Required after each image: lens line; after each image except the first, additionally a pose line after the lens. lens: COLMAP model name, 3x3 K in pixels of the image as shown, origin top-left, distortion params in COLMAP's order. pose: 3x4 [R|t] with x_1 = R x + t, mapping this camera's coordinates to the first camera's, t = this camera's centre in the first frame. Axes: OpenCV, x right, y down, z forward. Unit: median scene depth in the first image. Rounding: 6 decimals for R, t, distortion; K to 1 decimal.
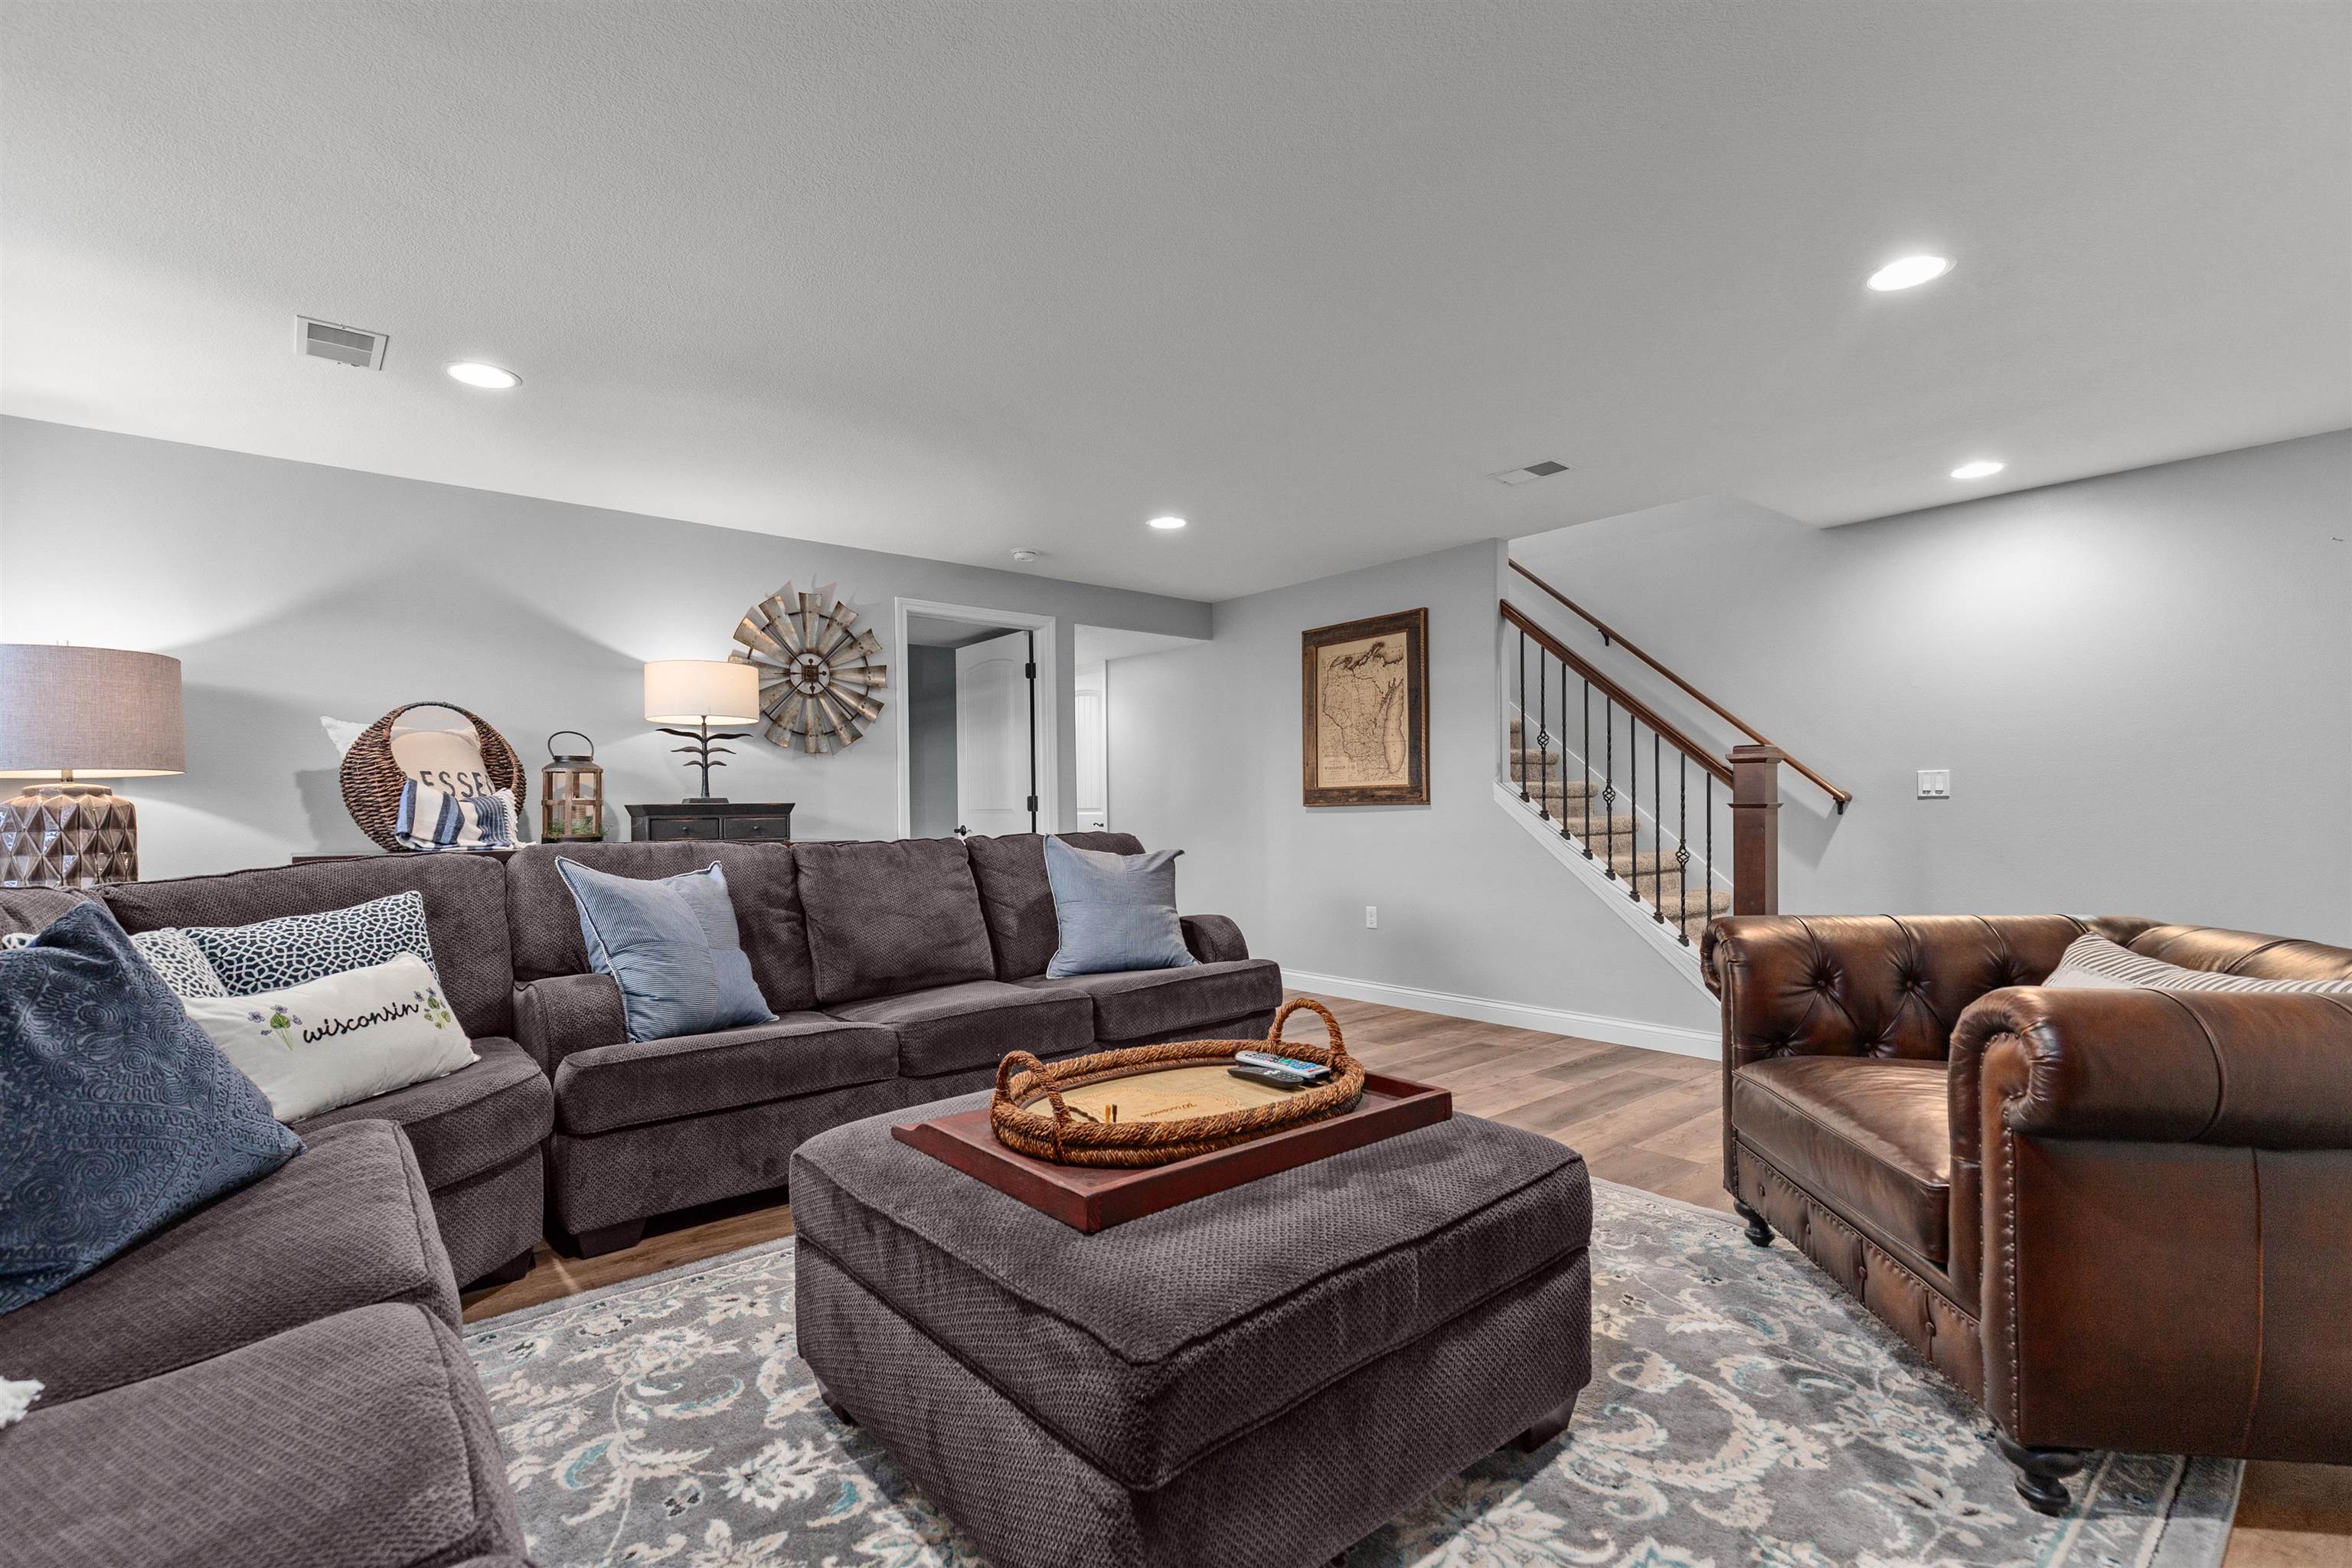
lens RADIAL K [[1060.1, 0, 1175.0], [0, 1060.1, 796.5], [0, 0, 1]] dist [0.004495, 0.000596]
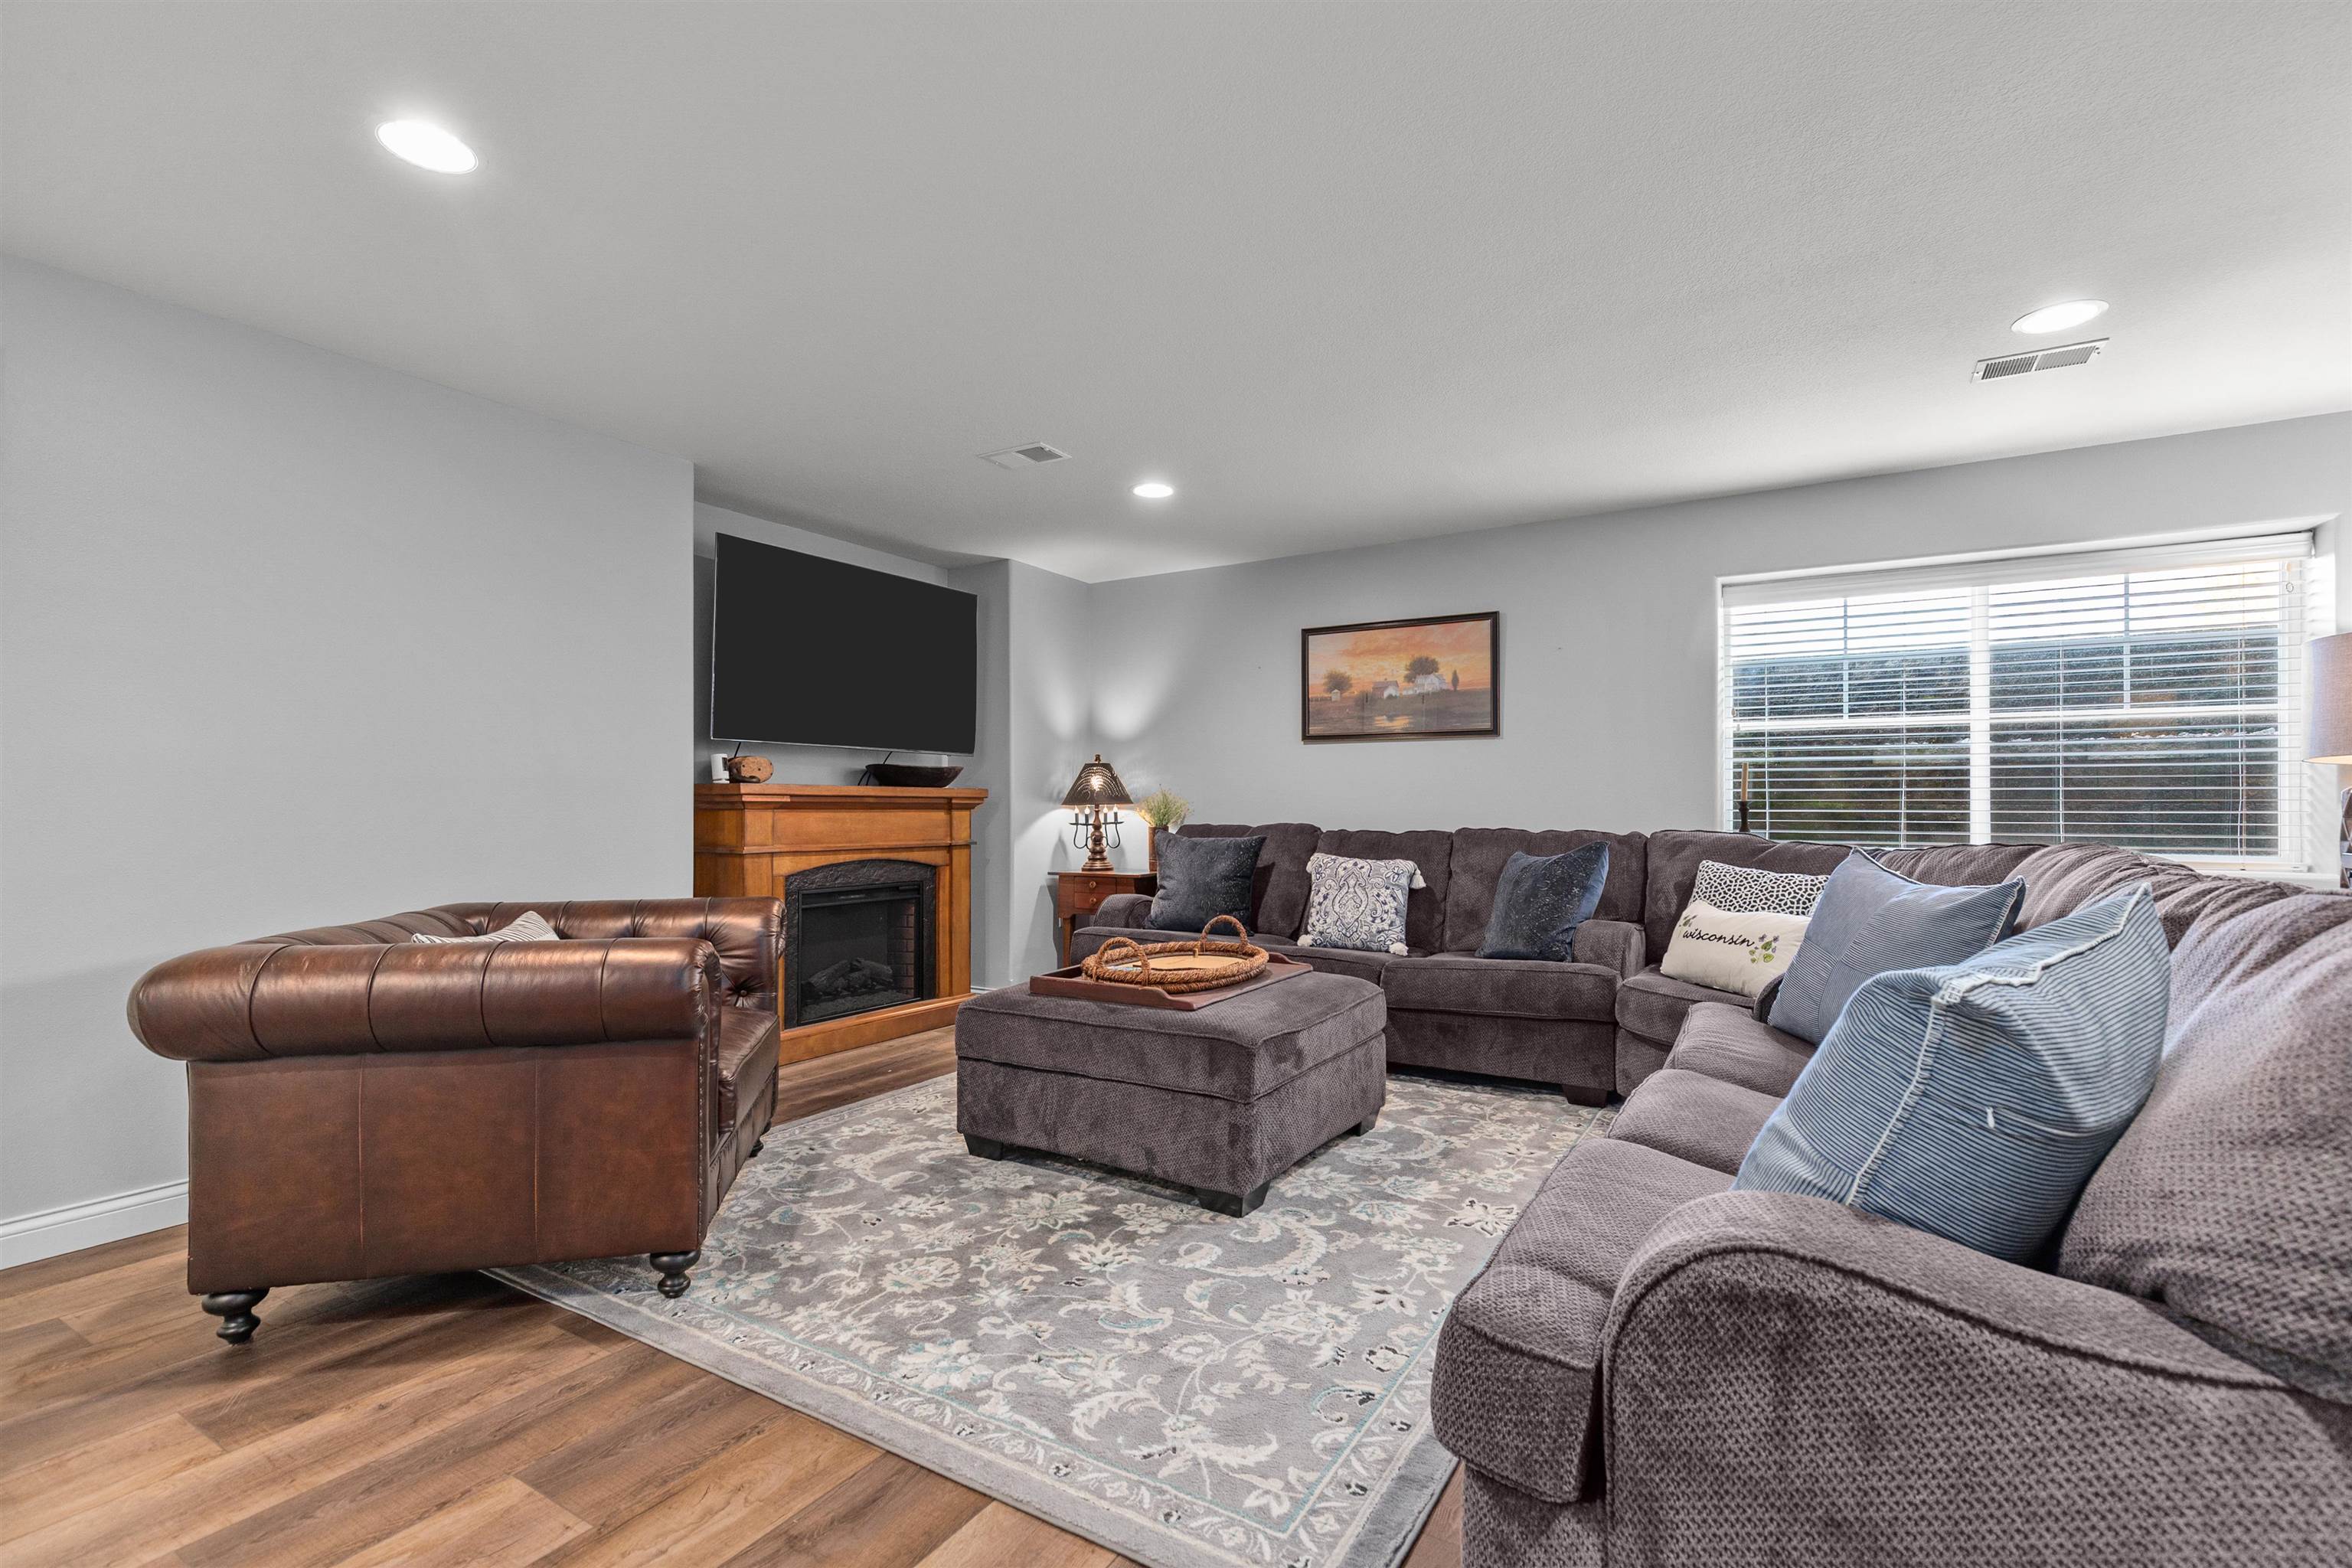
lens RADIAL K [[1060.1, 0, 1181.1], [0, 1060.1, 789.8], [0, 0, 1]] dist [0.004495, 0.000596]
pose [[-0.948460, 0.012117, -0.316664, 0.498403], [0.014825, 0.999871, -0.006144, -0.009731], [0.316549, -0.010522, -0.948518, 2.395154]]
